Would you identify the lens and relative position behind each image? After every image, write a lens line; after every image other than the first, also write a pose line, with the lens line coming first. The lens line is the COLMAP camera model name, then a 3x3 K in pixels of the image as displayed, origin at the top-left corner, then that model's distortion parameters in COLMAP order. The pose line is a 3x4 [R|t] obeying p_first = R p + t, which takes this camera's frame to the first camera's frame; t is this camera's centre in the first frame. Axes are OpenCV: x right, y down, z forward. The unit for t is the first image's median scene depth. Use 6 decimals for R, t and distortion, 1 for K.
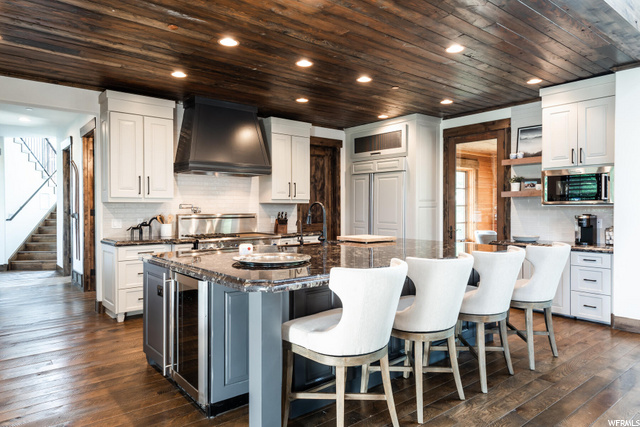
lens RADIAL K [[422.1, 0, 321.8], [0, 422.1, 211.6], [0, 0, 1]] dist [0.023878, -0.002828]
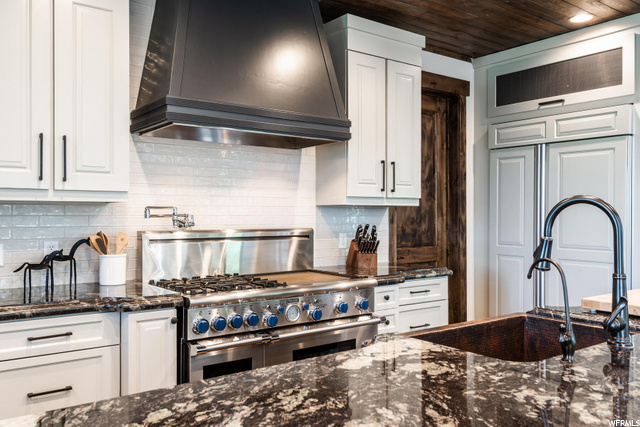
lens RADIAL K [[557.6, 0, 319.2], [0, 557.6, 211.9], [0, 0, 1]] dist [-0.001187, 0.008745]
pose [[0.999168, -0.001031, -0.040782, -0.120290], [0.000317, 0.999847, -0.017502, -0.002489], [0.040794, 0.017474, 0.999015, 0.389844]]
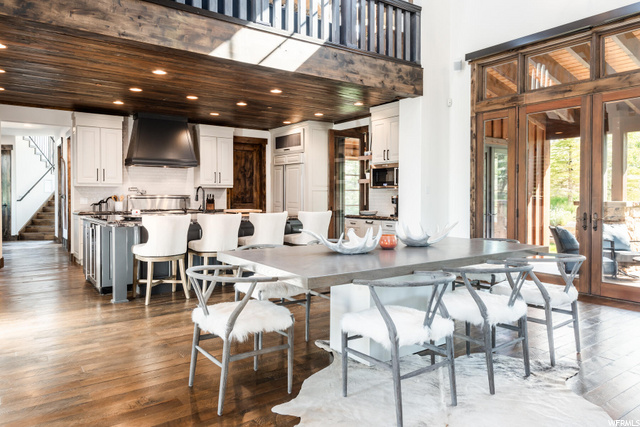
lens RADIAL K [[452.0, 0, 324.8], [0, 452.0, 200.8], [0, 0, 1]] dist [0.029136, -0.008056]
pose [[0.998085, 0.003381, -0.061766, 0.359822], [-0.003090, 0.999984, 0.004809, 0.014102], [0.061781, -0.004609, 0.998079, -0.419327]]
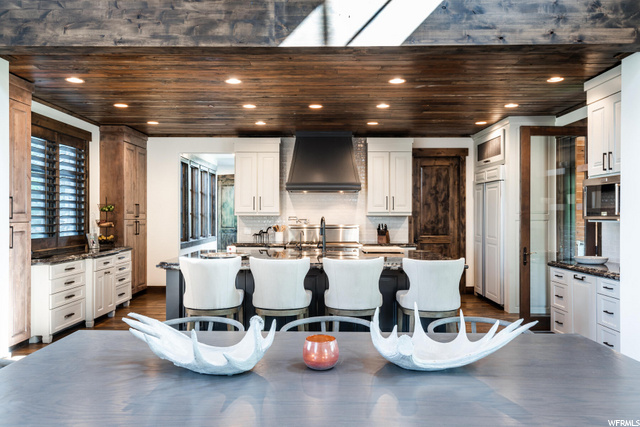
lens RADIAL K [[500.6, 0, 309.9], [0, 500.6, 217.8], [0, 0, 1]] dist [0.031986, -0.006471]
pose [[0.759881, 0.006005, -0.650034, 0.594421], [-0.007670, 0.999971, 0.000271, -0.013419], [0.650017, 0.004780, 0.759905, -0.088927]]
